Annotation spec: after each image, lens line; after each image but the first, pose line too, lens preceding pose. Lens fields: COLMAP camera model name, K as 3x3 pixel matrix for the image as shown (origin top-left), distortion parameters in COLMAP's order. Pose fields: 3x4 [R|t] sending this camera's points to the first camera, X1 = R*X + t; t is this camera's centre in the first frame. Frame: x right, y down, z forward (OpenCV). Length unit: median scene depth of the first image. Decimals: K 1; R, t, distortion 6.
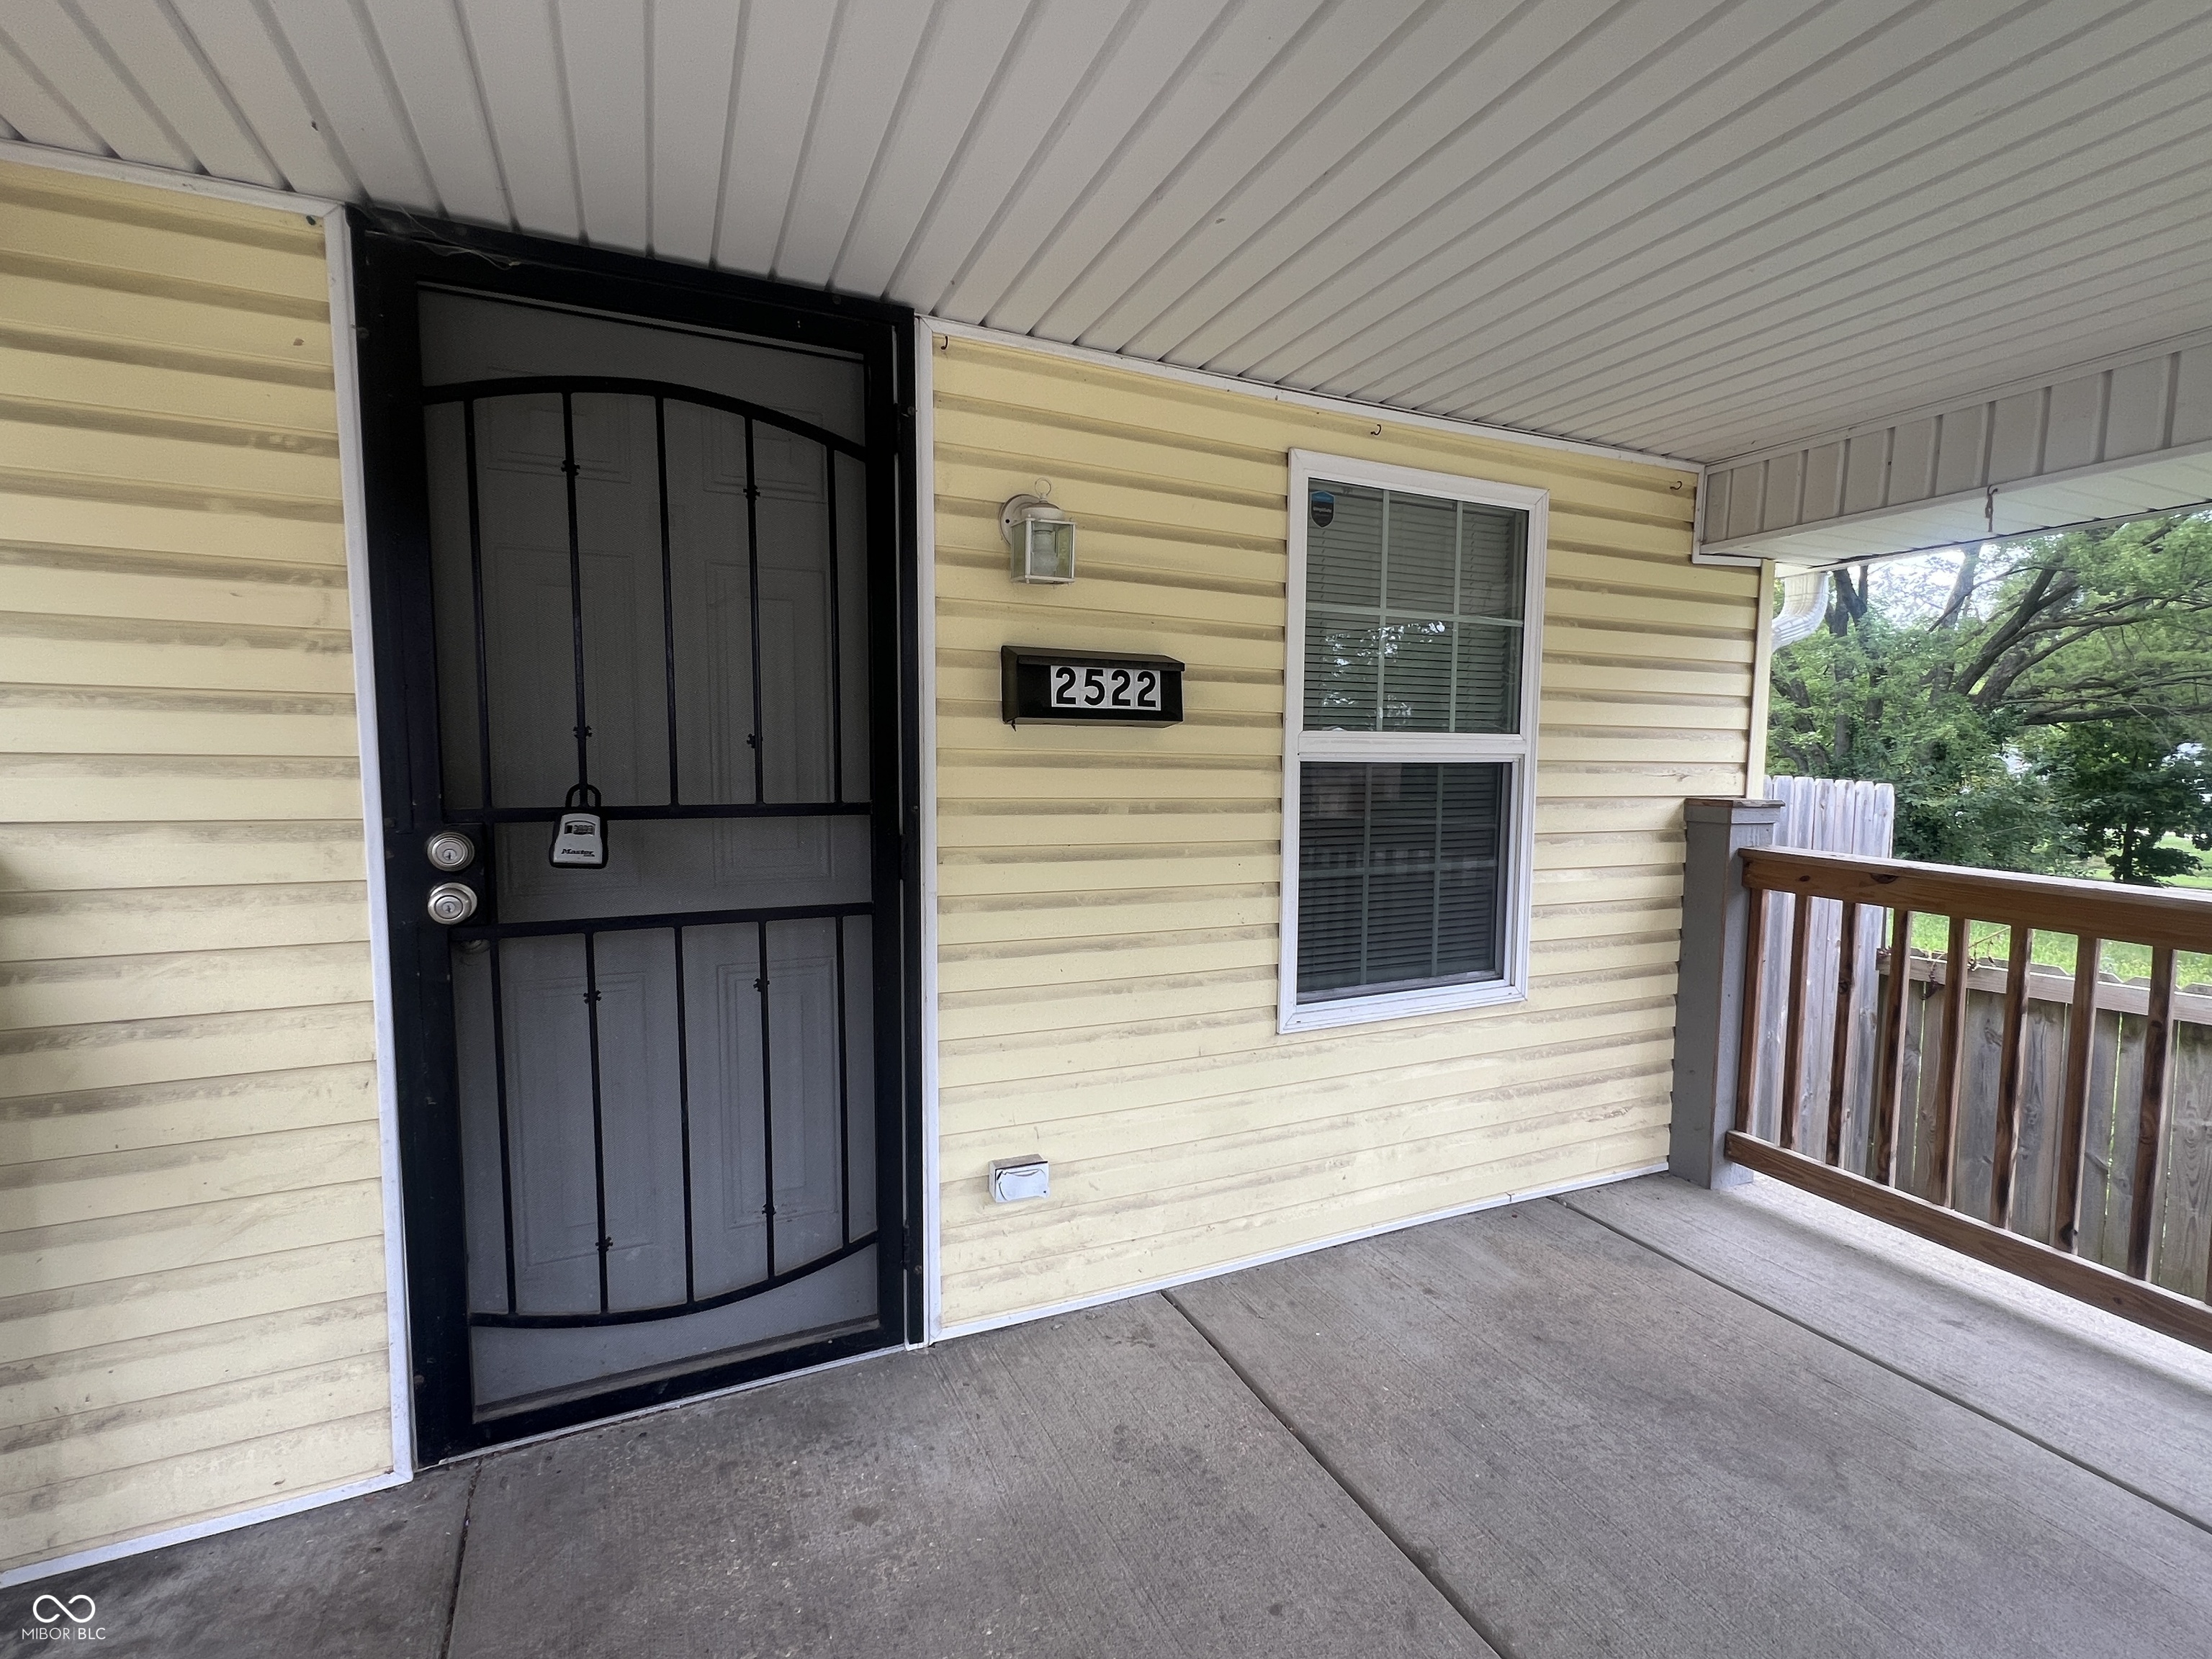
lens RADIAL K [[1005.4, 0, 1112.4], [0, 1005.4, 837.2], [0, 0, 1]] dist [-0.000341, 0.000548]
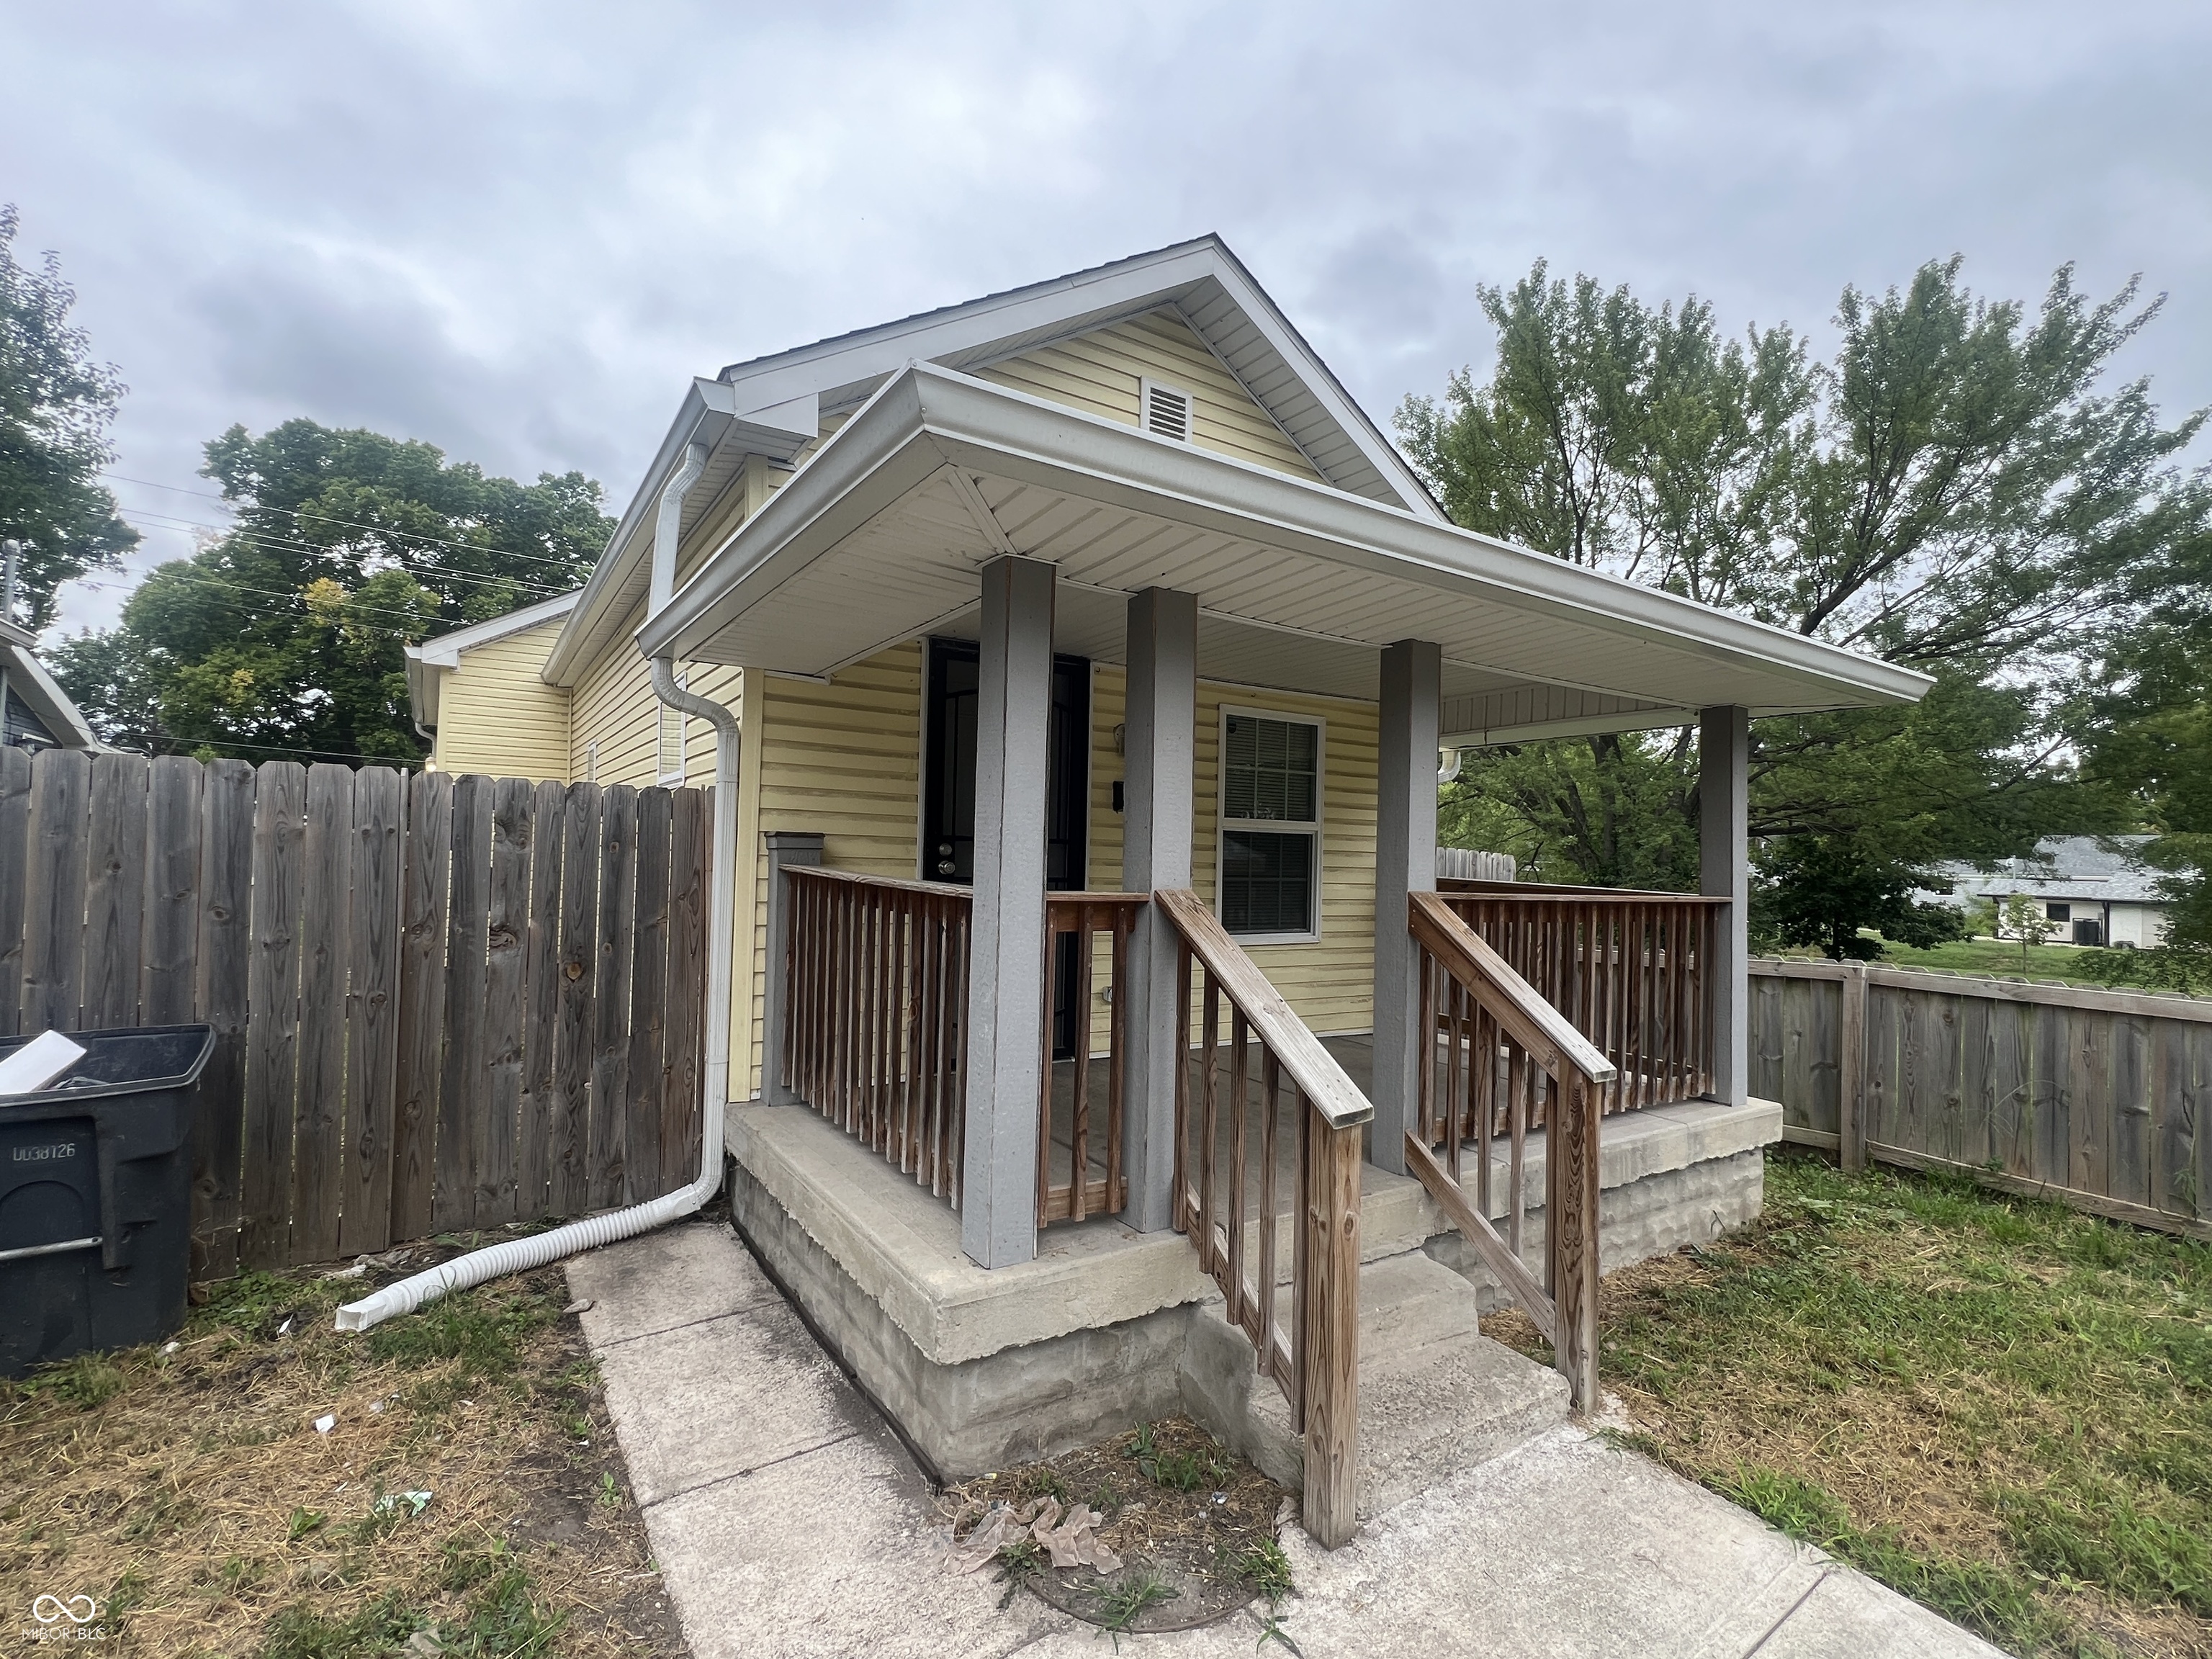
lens RADIAL K [[1005.4, 0, 1112.4], [0, 1005.4, 837.2], [0, 0, 1]] dist [-0.000341, 0.000548]
pose [[0.991482, 0.020115, 0.128680, -0.415417], [-0.007393, 0.995101, -0.098590, 0.194948], [-0.130033, 0.096799, 0.986773, -1.437293]]
